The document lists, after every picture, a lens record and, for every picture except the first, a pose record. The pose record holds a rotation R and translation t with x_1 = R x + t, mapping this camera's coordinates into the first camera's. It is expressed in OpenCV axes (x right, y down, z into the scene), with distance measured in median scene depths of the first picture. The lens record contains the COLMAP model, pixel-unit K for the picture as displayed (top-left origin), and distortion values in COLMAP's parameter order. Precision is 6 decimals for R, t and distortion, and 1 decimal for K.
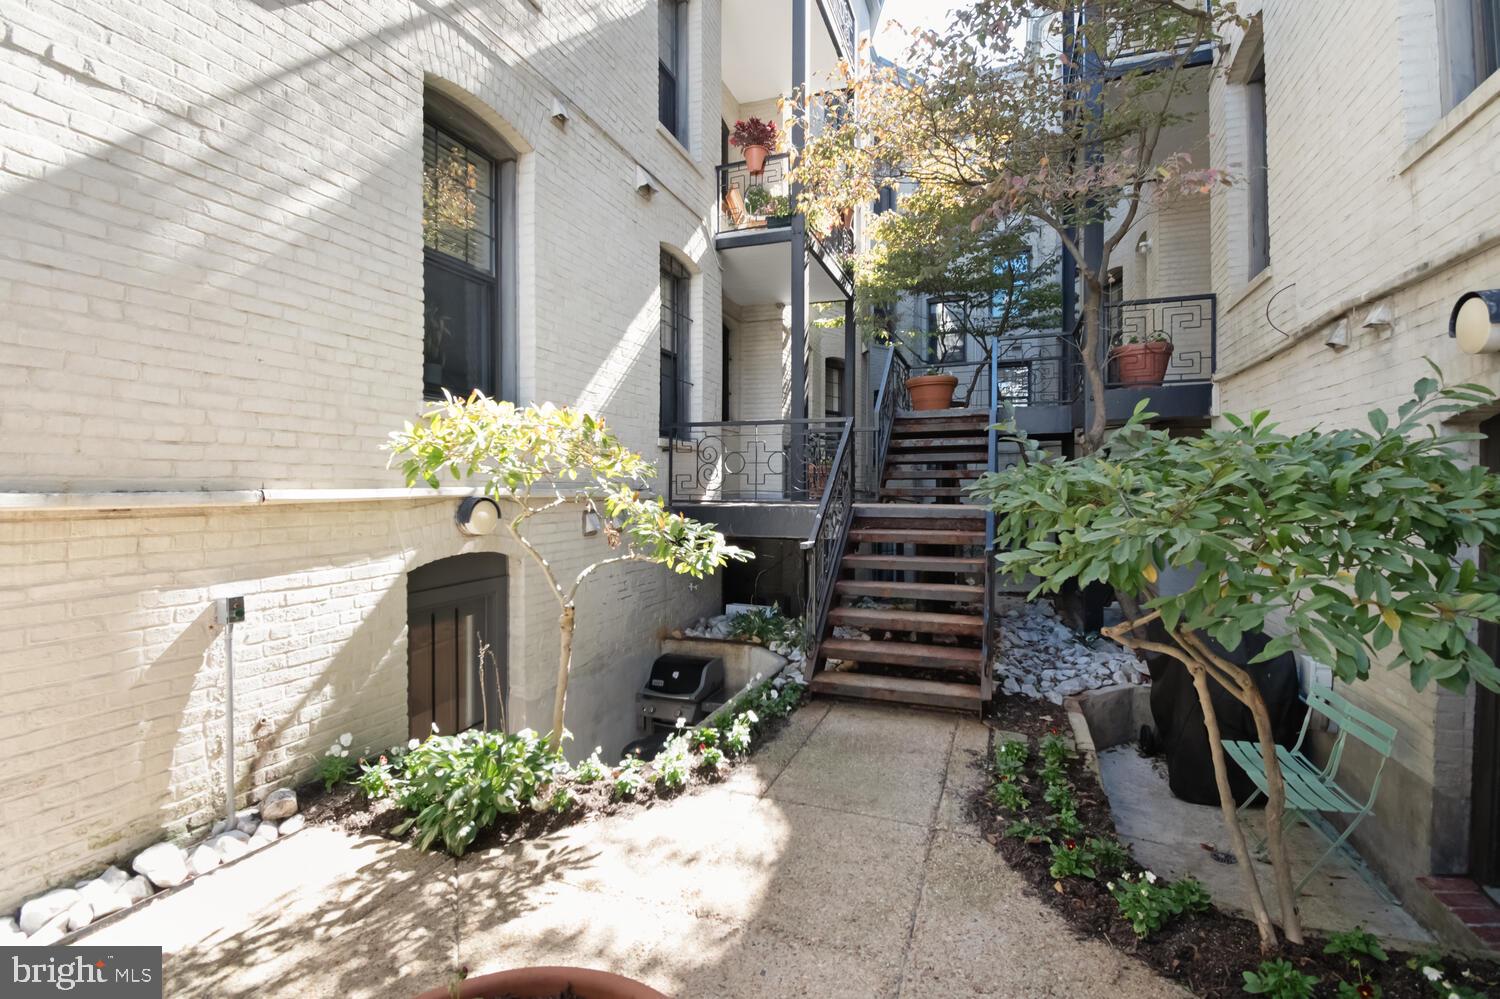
lens RADIAL K [[673.5, 0, 748.1], [0, 673.5, 490.4], [0, 0, 1]] dist [0.002035, -0.000277]
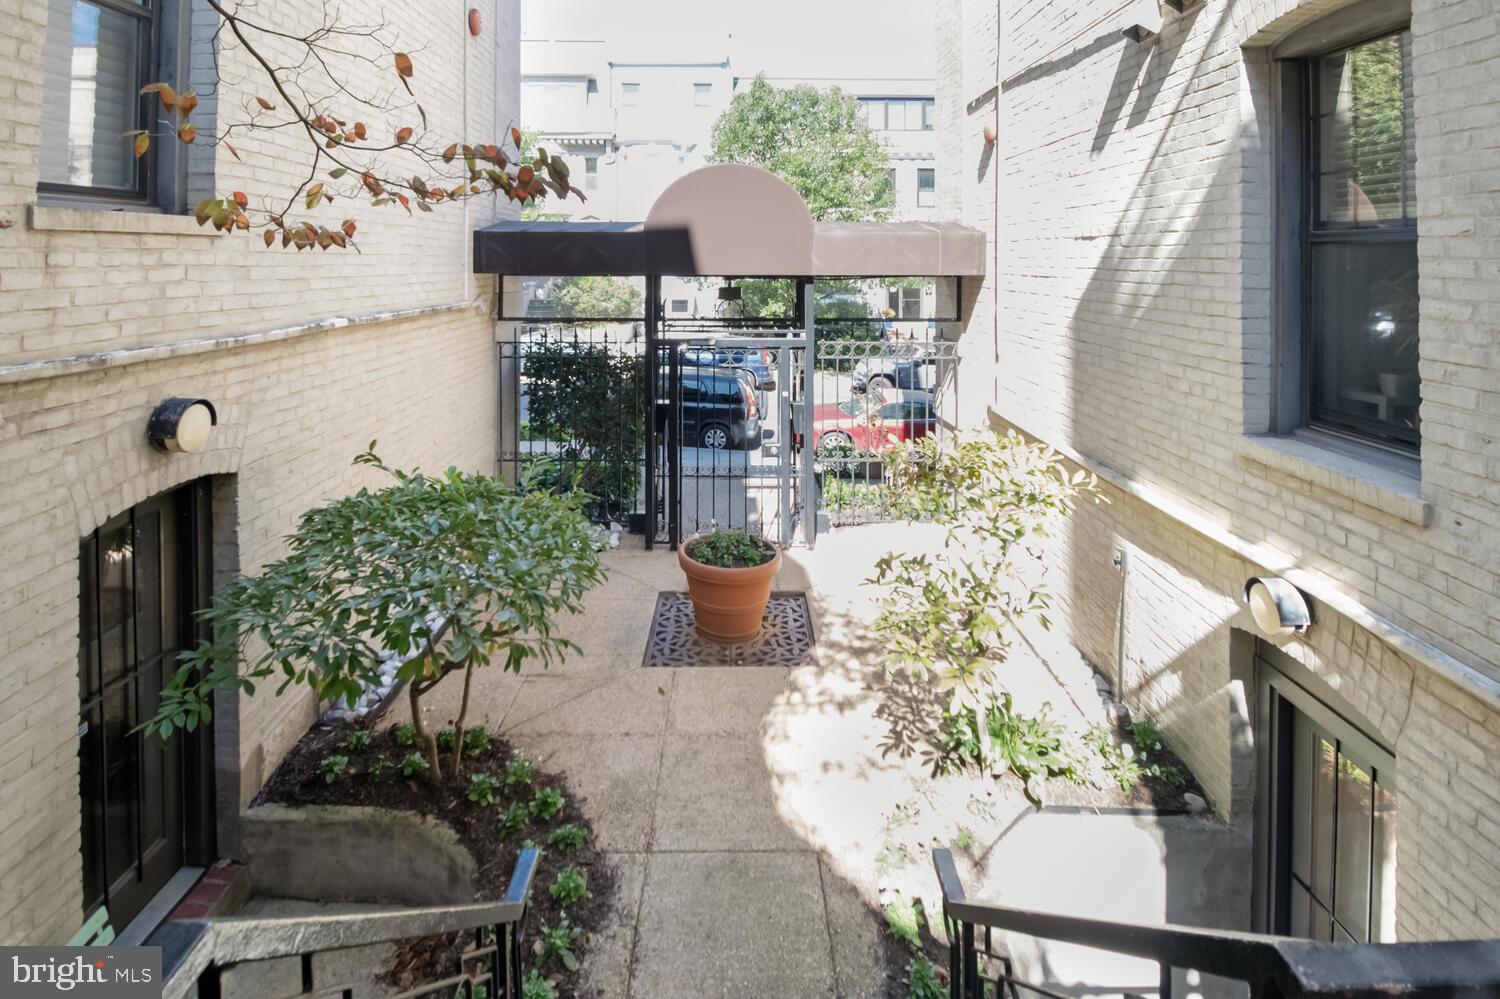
lens RADIAL K [[673.5, 0, 748.1], [0, 673.5, 490.4], [0, 0, 1]] dist [0.002035, -0.000277]
pose [[-0.922922, 0.096804, -0.372618, 0.485502], [-0.029712, 0.947074, 0.319638, -0.392121], [0.383839, 0.306072, -0.871199, 1.861669]]
